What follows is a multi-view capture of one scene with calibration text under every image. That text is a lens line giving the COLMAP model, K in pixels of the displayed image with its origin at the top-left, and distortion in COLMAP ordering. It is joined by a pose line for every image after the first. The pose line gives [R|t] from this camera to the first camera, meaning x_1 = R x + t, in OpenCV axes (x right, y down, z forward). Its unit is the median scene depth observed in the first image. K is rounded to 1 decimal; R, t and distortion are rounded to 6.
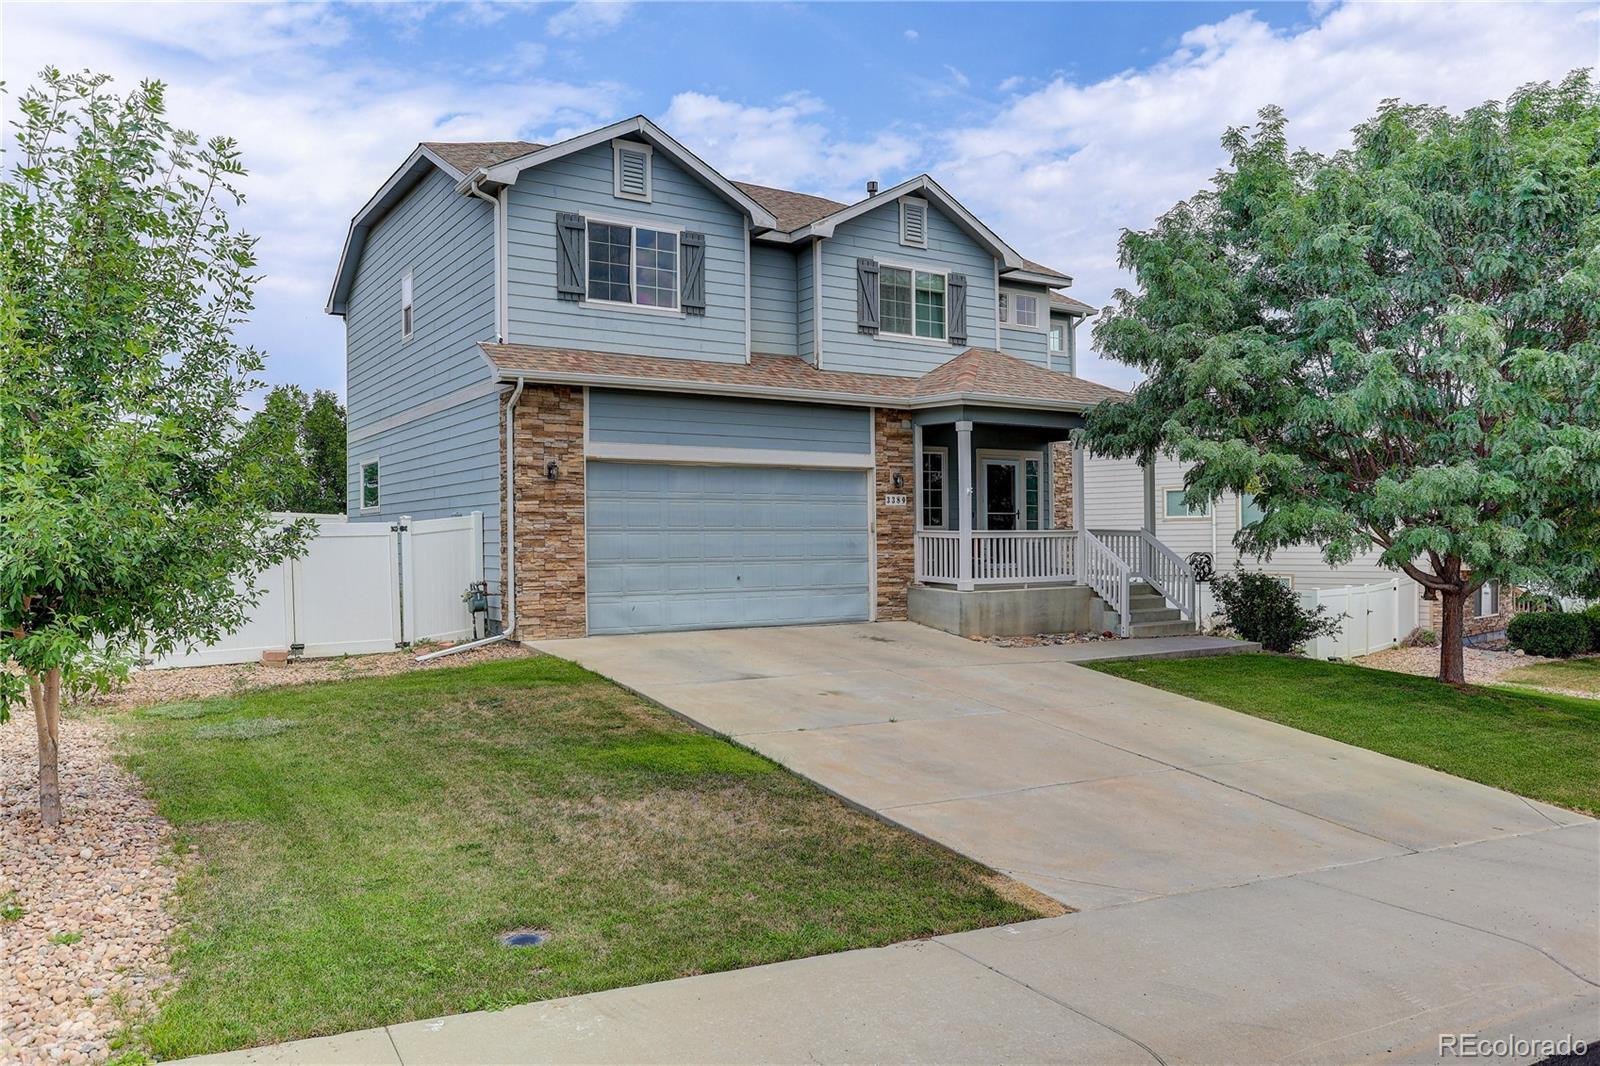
lens RADIAL K [[1191.4, 0, 802.0], [0, 1191.4, 538.8], [0, 0, 1]] dist [0.005369, -0.000110]
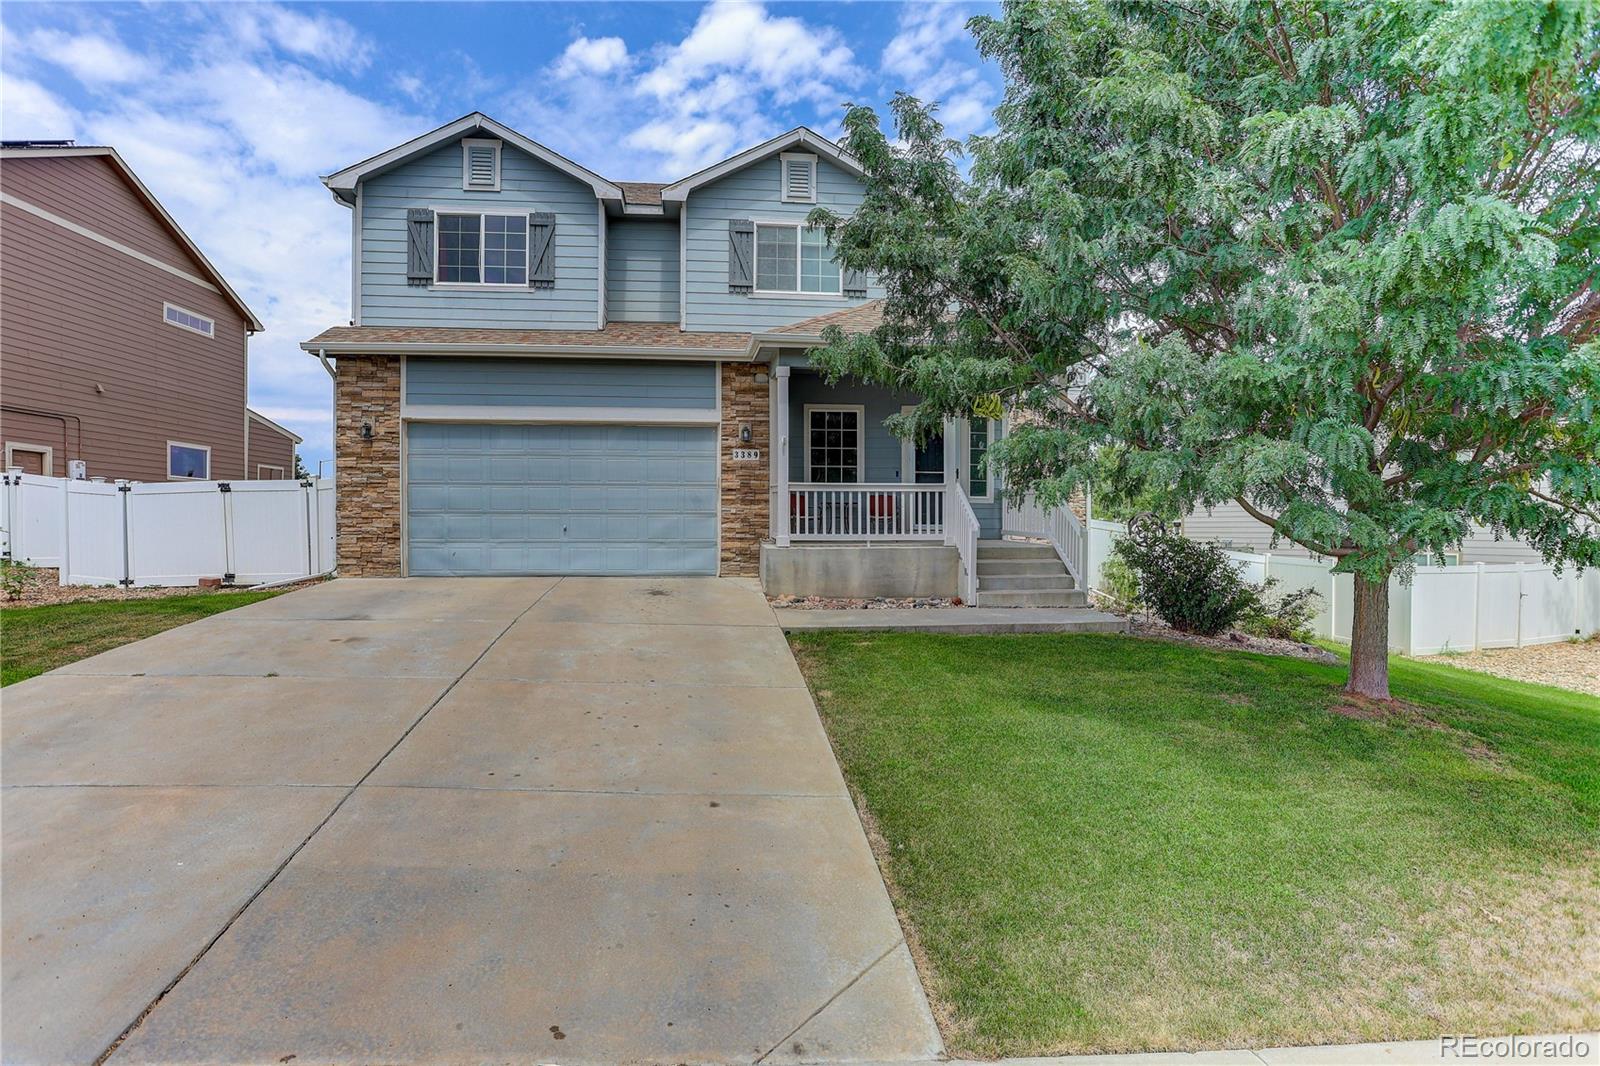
lens RADIAL K [[822.1, 0, 800.5], [0, 822.1, 526.9], [0, 0, 1]] dist [-0.006826, -0.000113]
pose [[0.878966, 0.007487, -0.476825, 0.481149], [-0.006815, 0.999972, 0.003140, 0.026973], [0.476835, 0.000489, 0.878993, 0.454790]]
